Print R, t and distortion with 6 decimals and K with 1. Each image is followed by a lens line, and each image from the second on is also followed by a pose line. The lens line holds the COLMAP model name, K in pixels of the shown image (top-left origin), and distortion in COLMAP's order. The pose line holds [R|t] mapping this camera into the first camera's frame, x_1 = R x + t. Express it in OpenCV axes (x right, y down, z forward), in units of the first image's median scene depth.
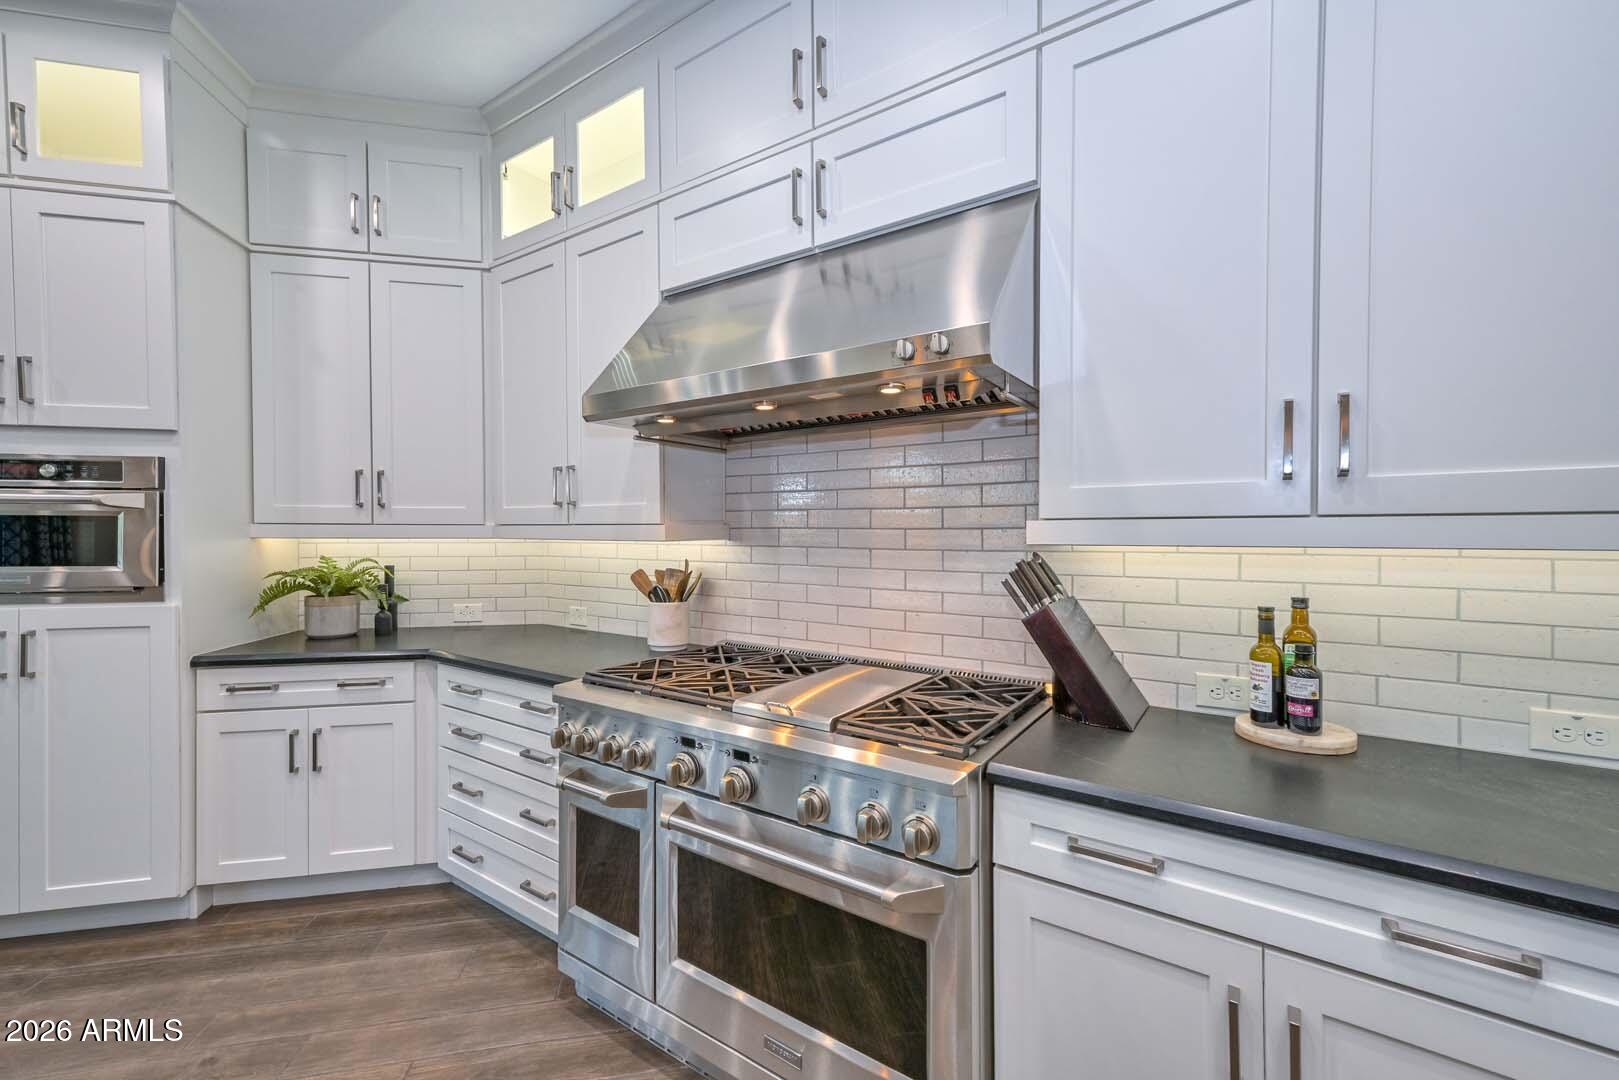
lens RADIAL K [[651.9, 0, 809.5], [0, 651.9, 540.0], [0, 0, 1]] dist [0.015428, 0.000035]
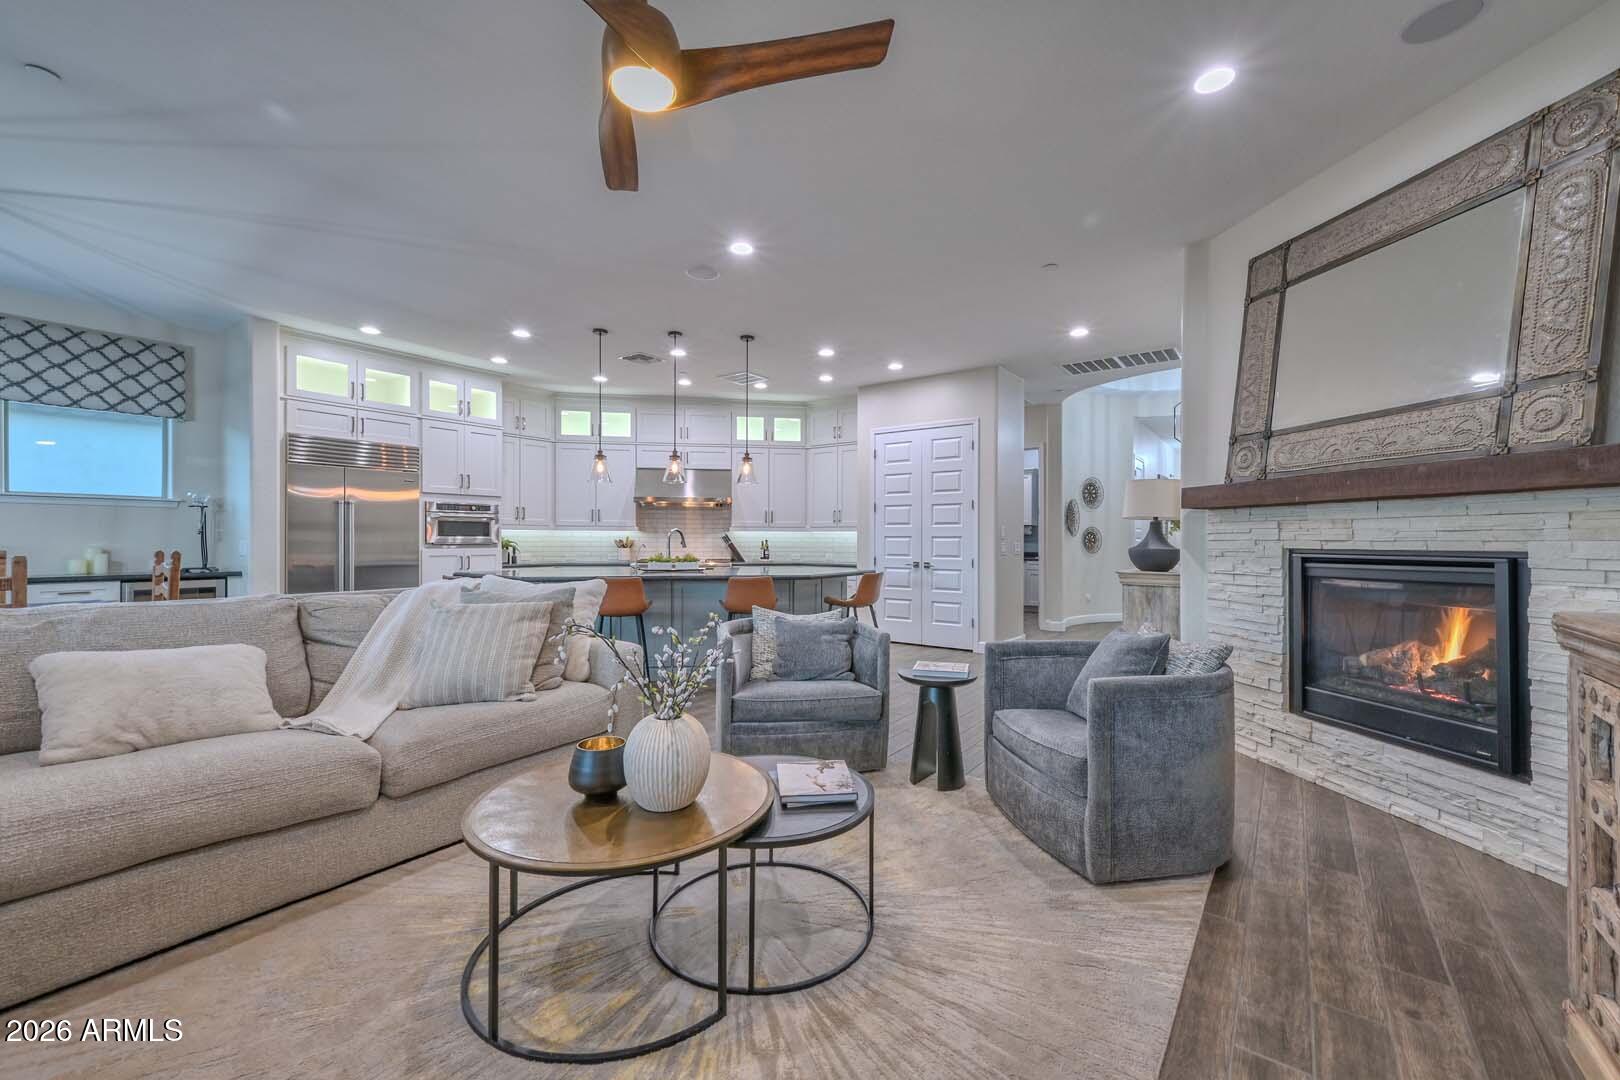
lens RADIAL K [[652.4, 0, 810.0], [0, 652.4, 540.0], [0, 0, 1]] dist [0.015428, 0.000035]
pose [[0.731797, 0.001007, 0.681522, -2.122513], [0.004091, 0.999974, -0.005871, 0.082806], [-0.681511, 0.007084, 0.731774, -2.556662]]
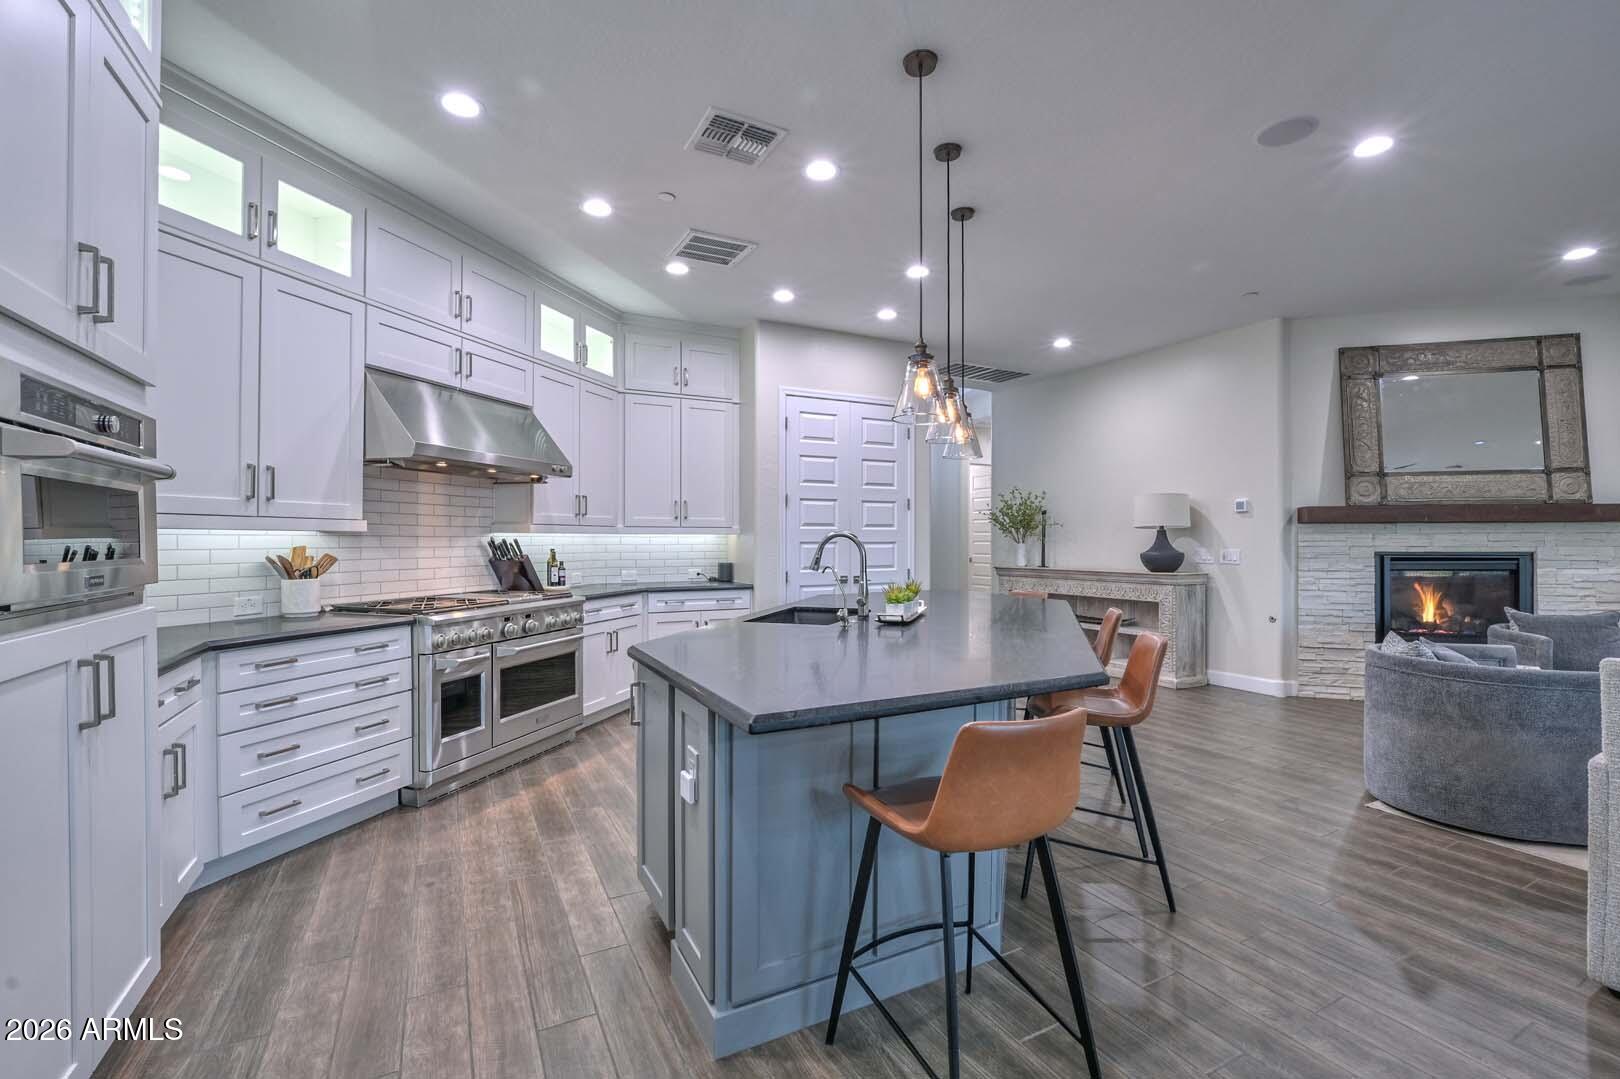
lens RADIAL K [[711.5, 0, 810.0], [0, 711.5, 539.5], [0, 0, 1]] dist [-0.013358, 0.000025]
pose [[-0.287659, -0.001102, 0.957732, -2.043777], [0.010182, 0.999939, 0.004208, 0.023219], [-0.957679, 0.010962, -0.287630, 0.498960]]
